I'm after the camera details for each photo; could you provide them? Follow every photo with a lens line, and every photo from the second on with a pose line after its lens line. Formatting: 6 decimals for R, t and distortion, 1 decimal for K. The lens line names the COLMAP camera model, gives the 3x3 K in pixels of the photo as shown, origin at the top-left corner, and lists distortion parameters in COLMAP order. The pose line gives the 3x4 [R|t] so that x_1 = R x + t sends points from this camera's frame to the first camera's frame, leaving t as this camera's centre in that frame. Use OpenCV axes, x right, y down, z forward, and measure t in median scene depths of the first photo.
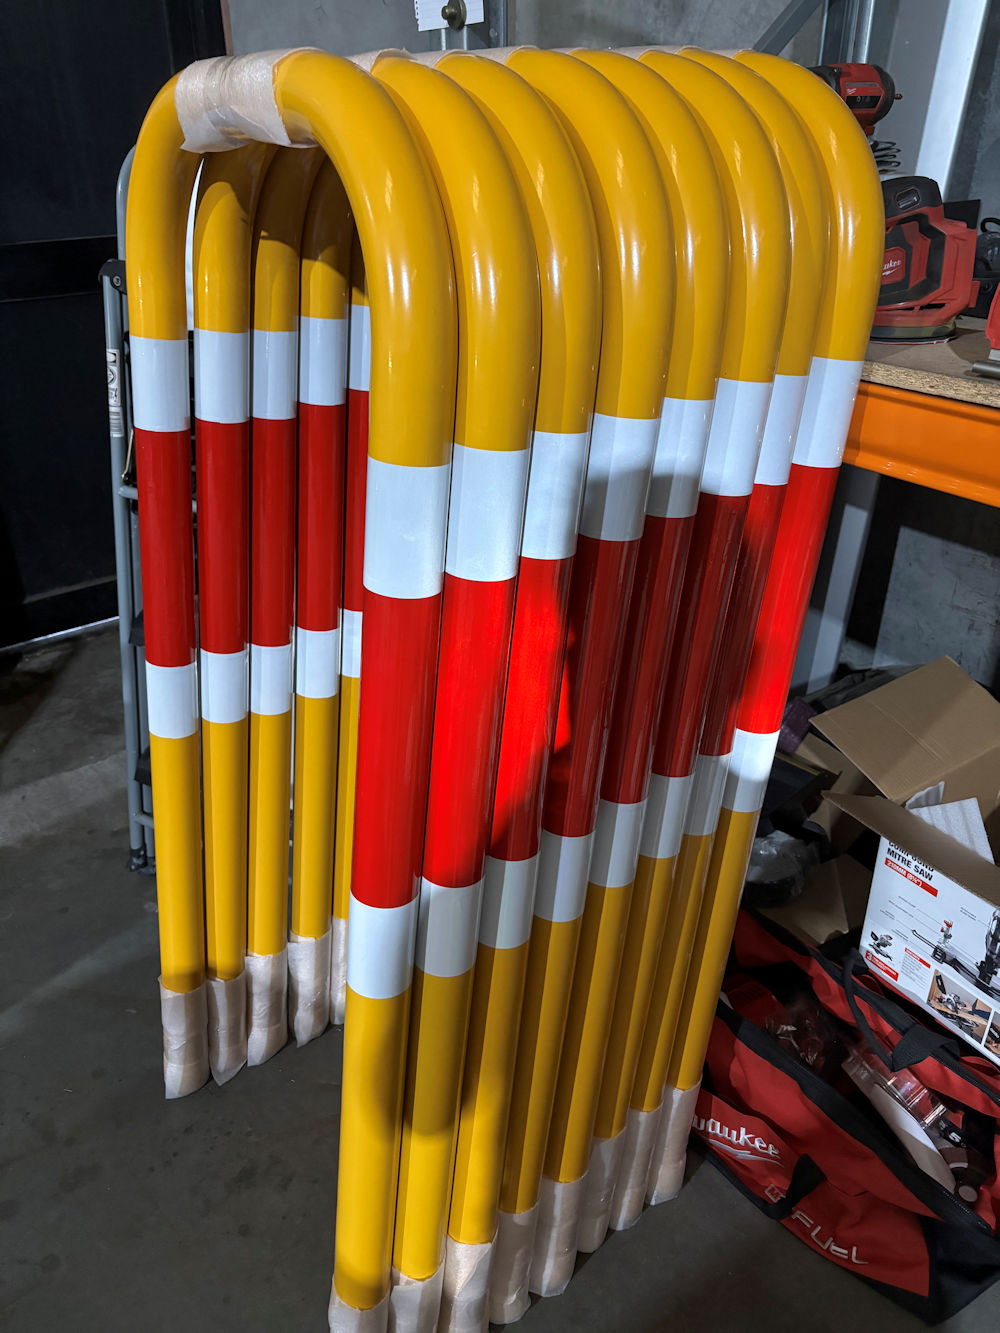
lens RADIAL K [[1001.6, 0, 500.0], [0, 1001.6, 666.5], [0, 0, 1]] dist [0.103207, -0.115964]
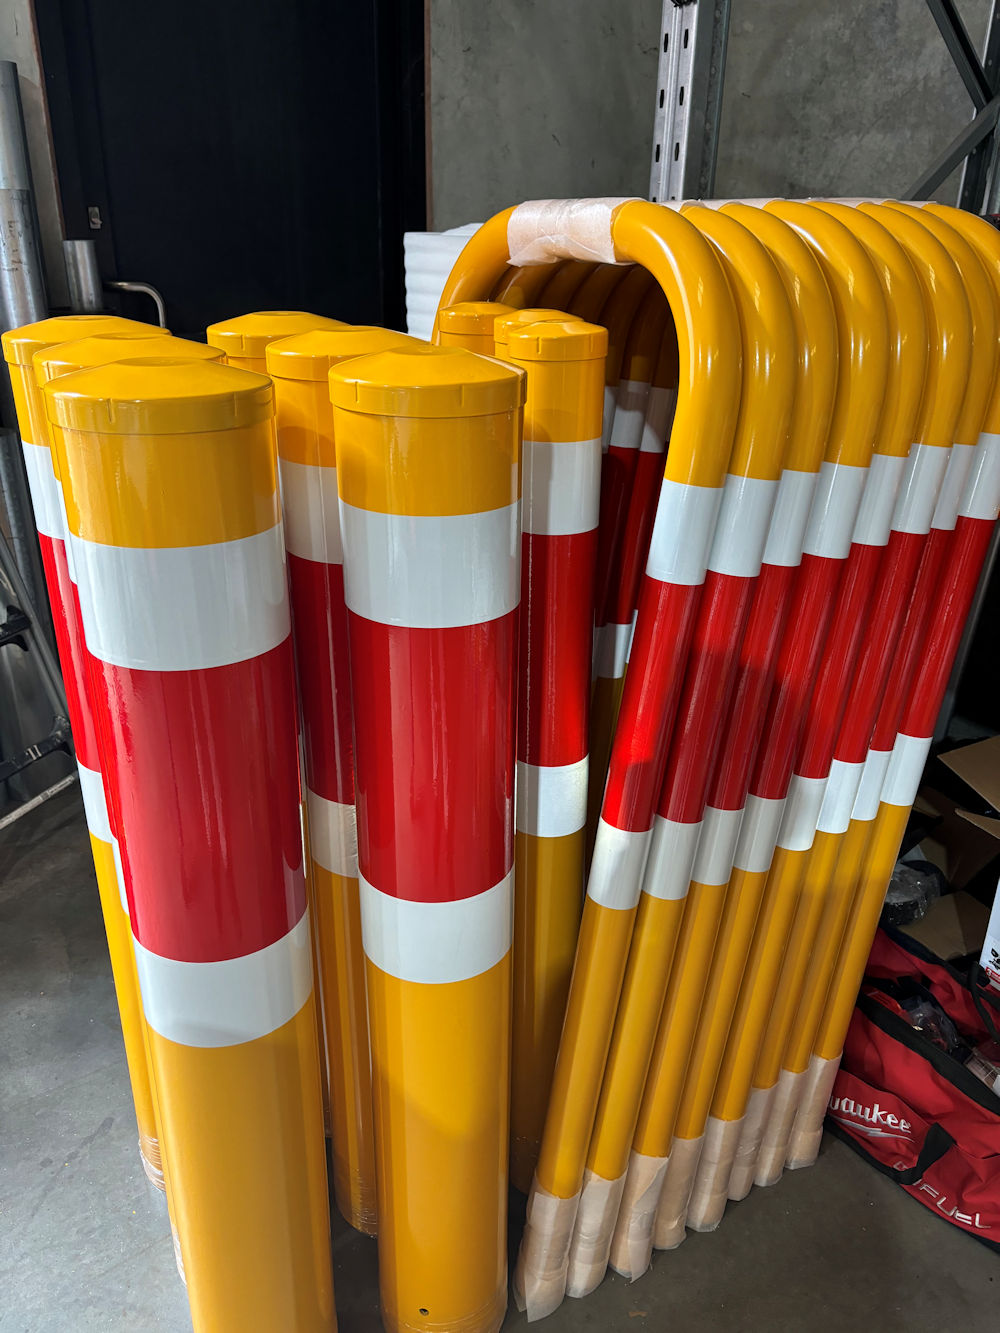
lens RADIAL K [[1001.6, 0, 500.0], [0, 1001.6, 666.5], [0, 0, 1]] dist [0.103207, -0.115964]
pose [[0.995856, 0.063755, -0.064855, -0.136207], [-0.069459, 0.993528, -0.089872, 0.101495], [0.058706, 0.094005, 0.993839, -0.197538]]
